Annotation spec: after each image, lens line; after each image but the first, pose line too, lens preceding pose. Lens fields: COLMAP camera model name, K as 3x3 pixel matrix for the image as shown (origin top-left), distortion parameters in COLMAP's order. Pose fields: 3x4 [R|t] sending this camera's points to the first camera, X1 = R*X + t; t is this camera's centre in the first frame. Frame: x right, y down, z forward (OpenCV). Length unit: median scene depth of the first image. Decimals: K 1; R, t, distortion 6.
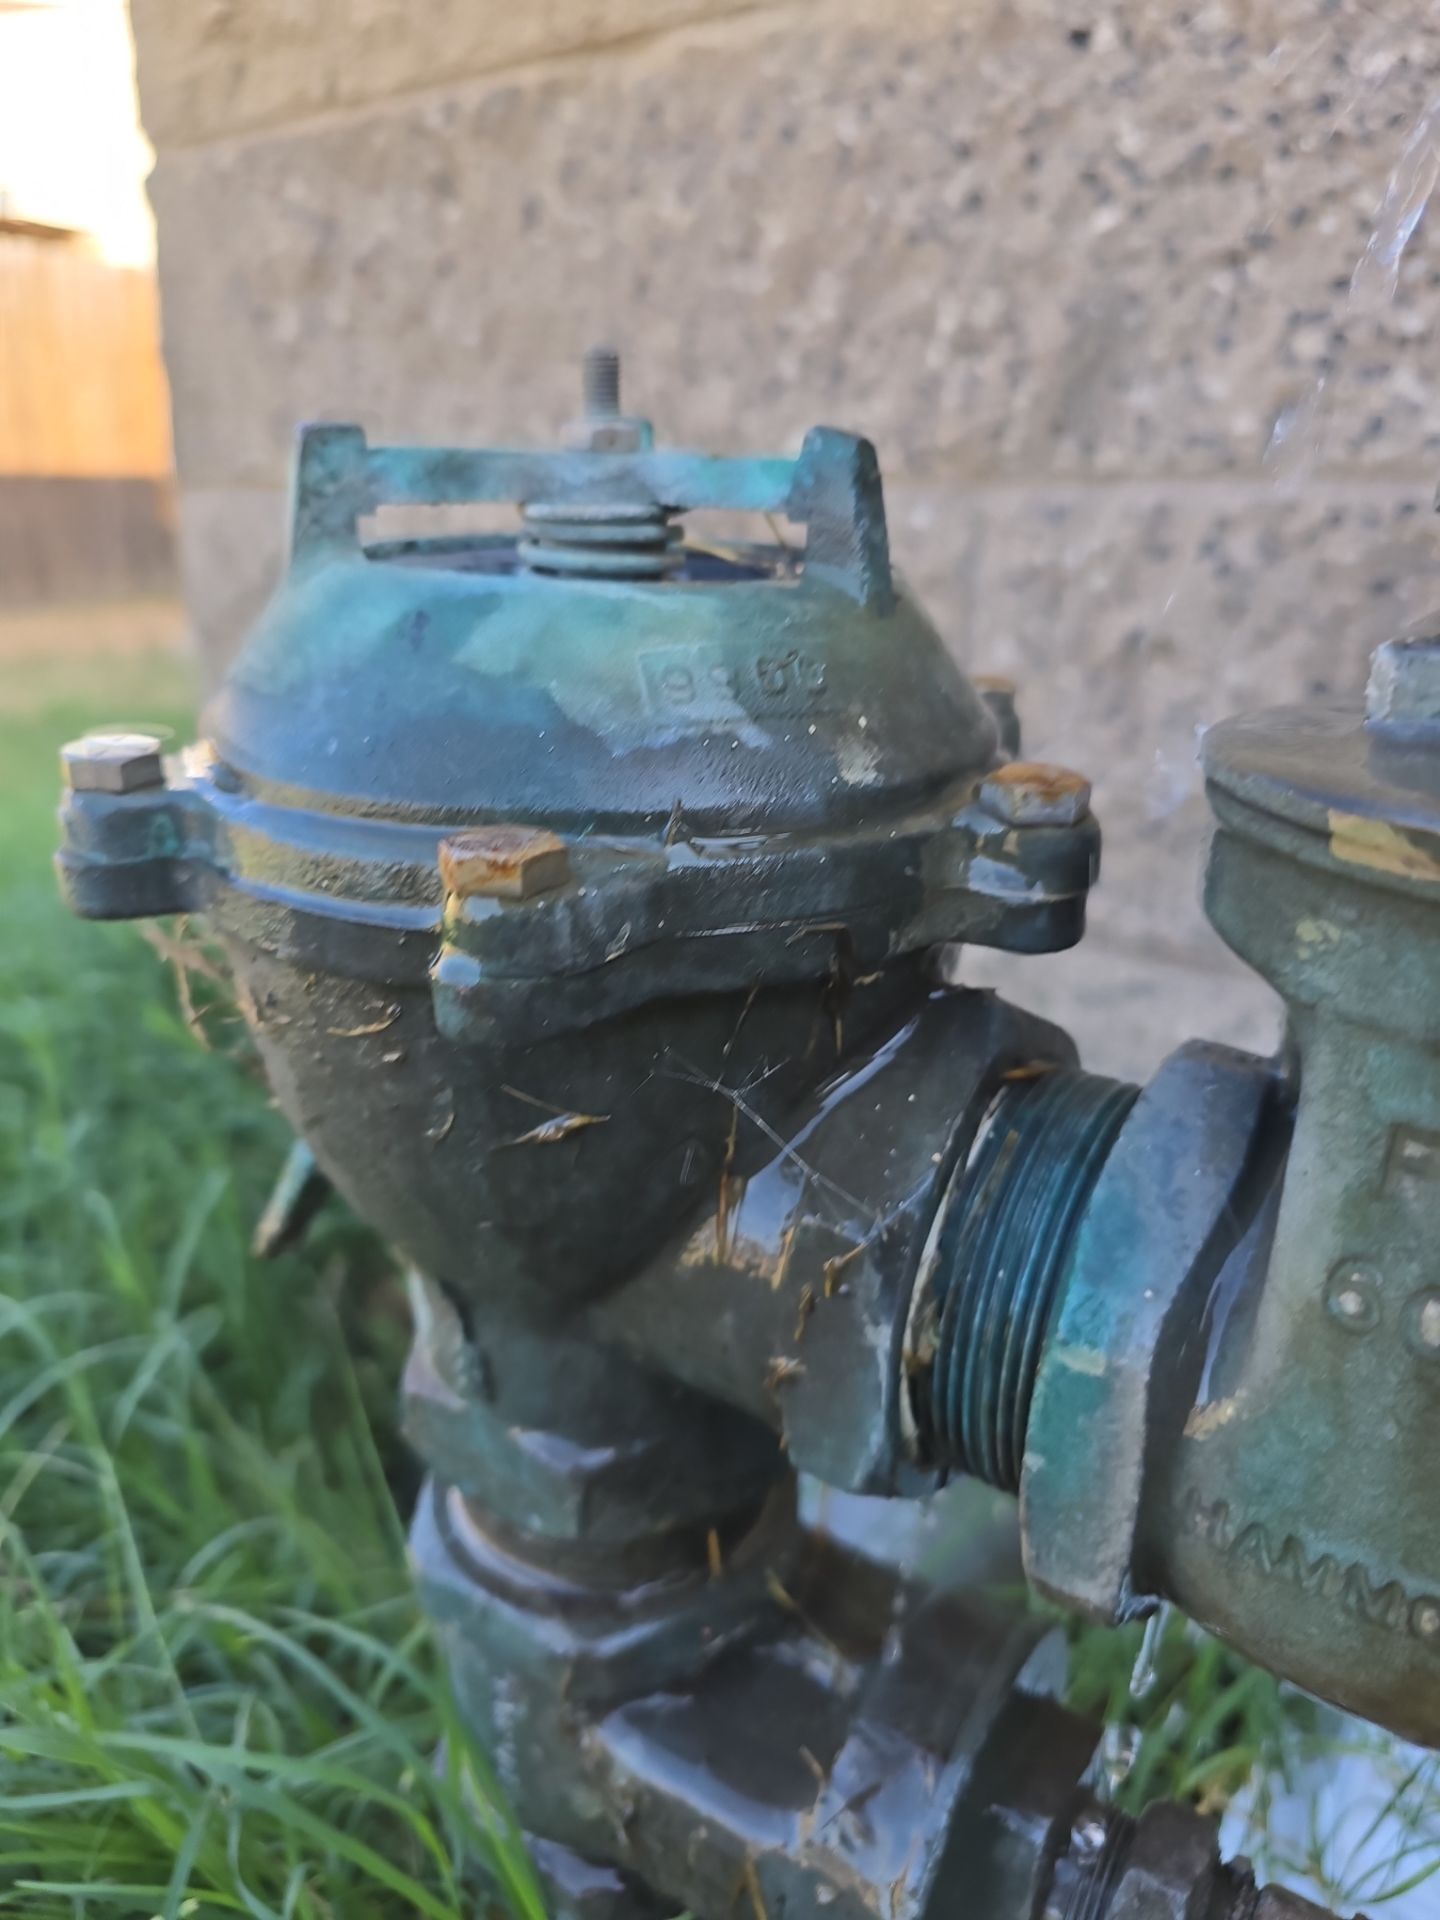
lens RADIAL K [[1383.5, 0, 702.3], [0, 1383.5, 928.6], [0, 0, 1]] dist [-0.011340, -0.010294]
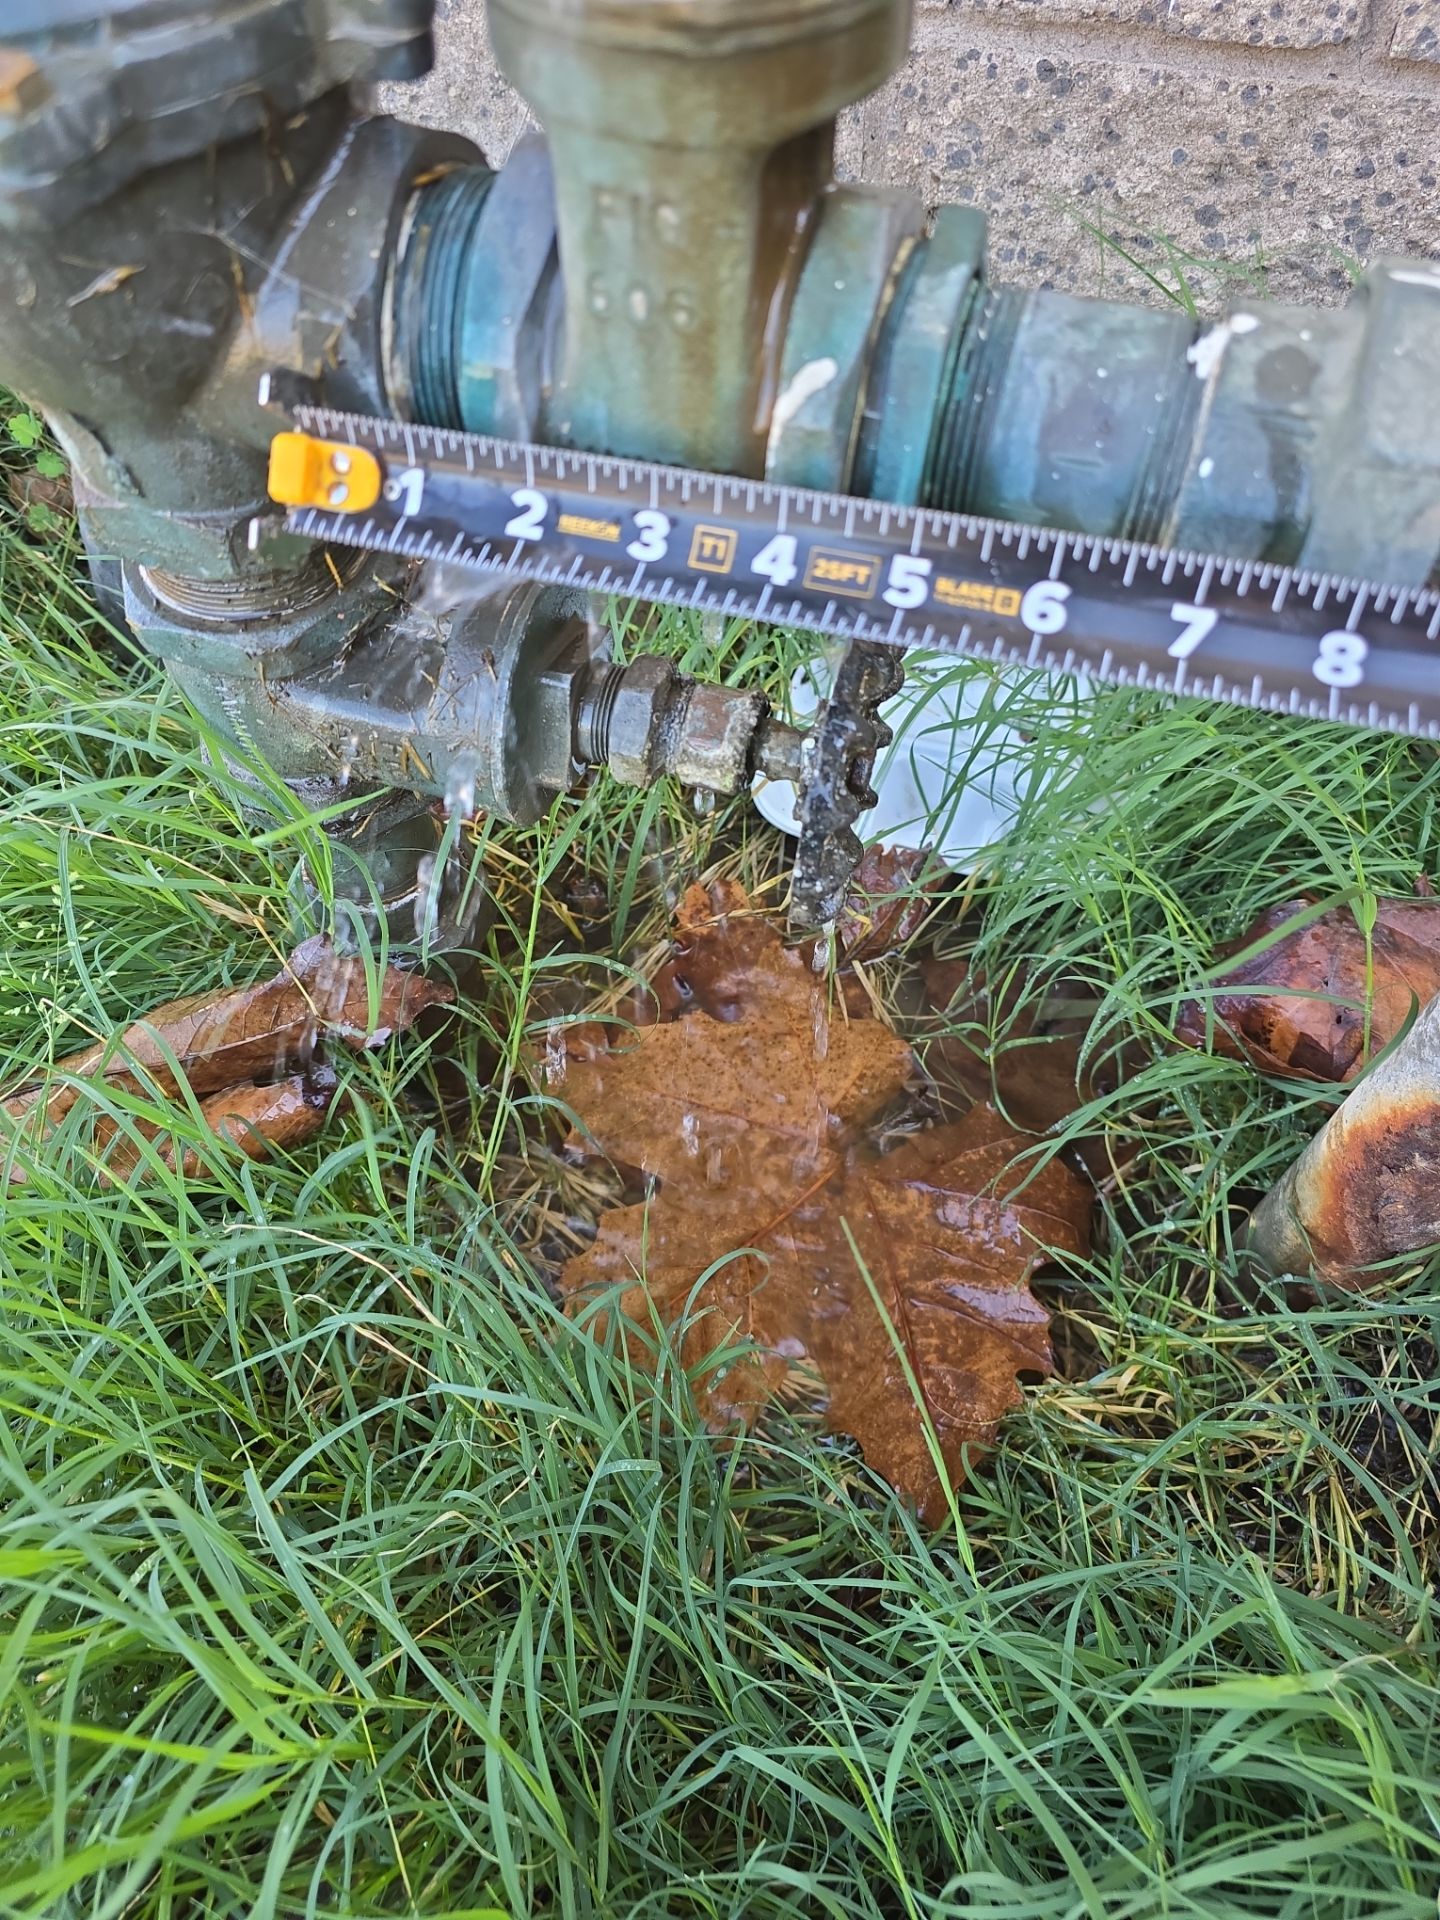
lens RADIAL K [[1341.5, 0, 722.4], [0, 1341.5, 962.0], [0, 0, 1]] dist [0.030647, -0.034971]
pose [[0.952765, -0.261736, 0.154055, 0.088366], [0.117066, 0.784545, 0.608921, -0.071407], [-0.280240, -0.562124, 0.778127, -0.604390]]
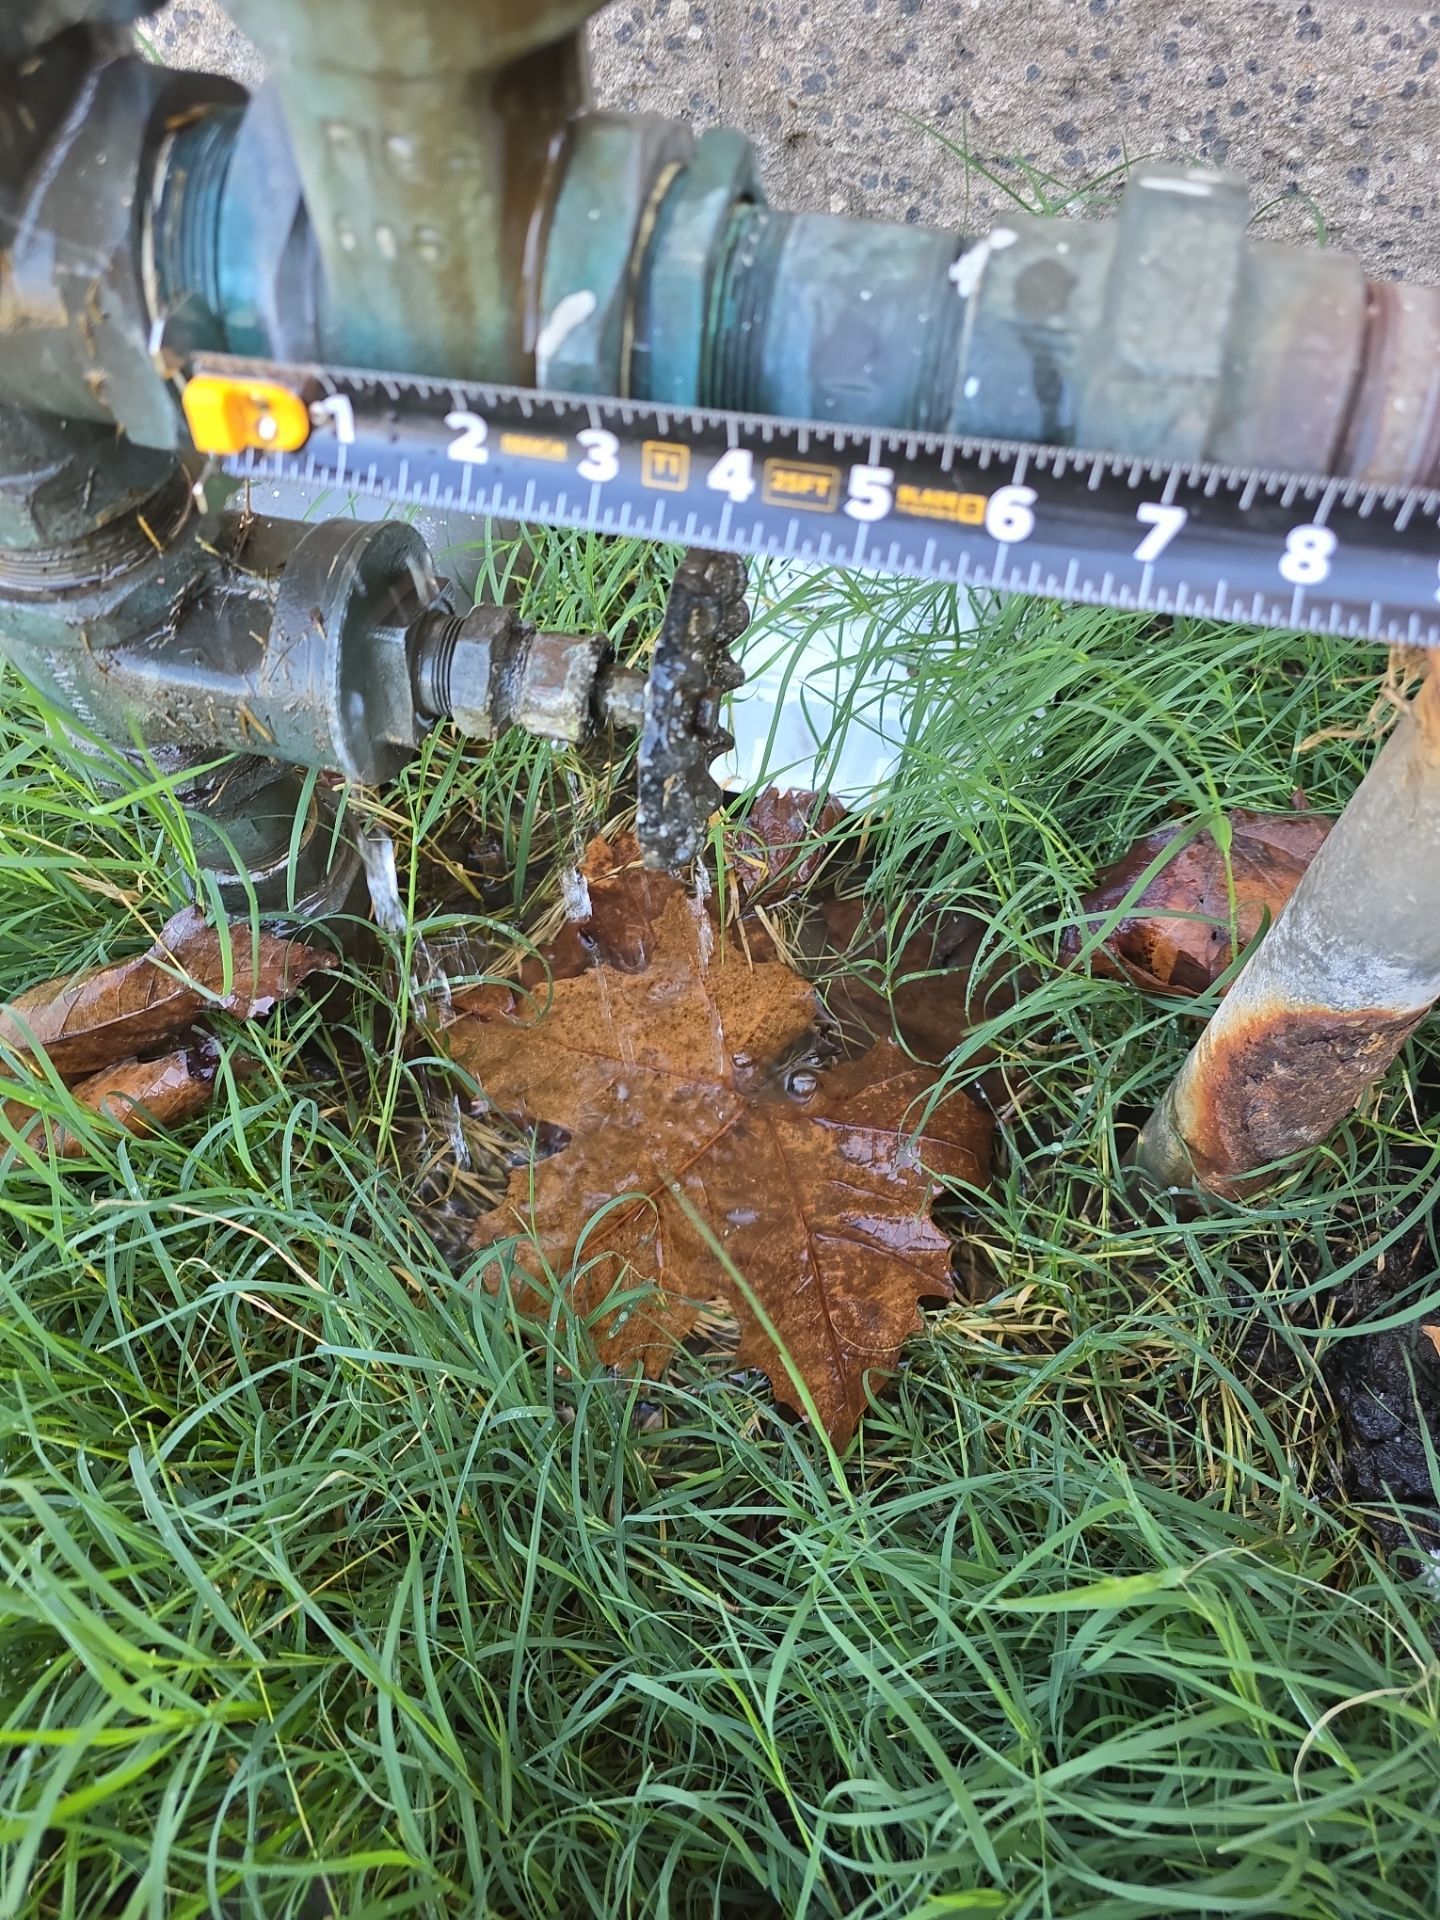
lens RADIAL K [[1337.7, 0, 725.7], [0, 1337.7, 961.1], [0, 0, 1]] dist [0.038471, -0.040162]
pose [[0.932453, -0.318752, 0.170082, 0.228533], [0.141841, 0.755942, 0.639087, -0.045520], [-0.332283, -0.571794, 0.750093, -0.660679]]
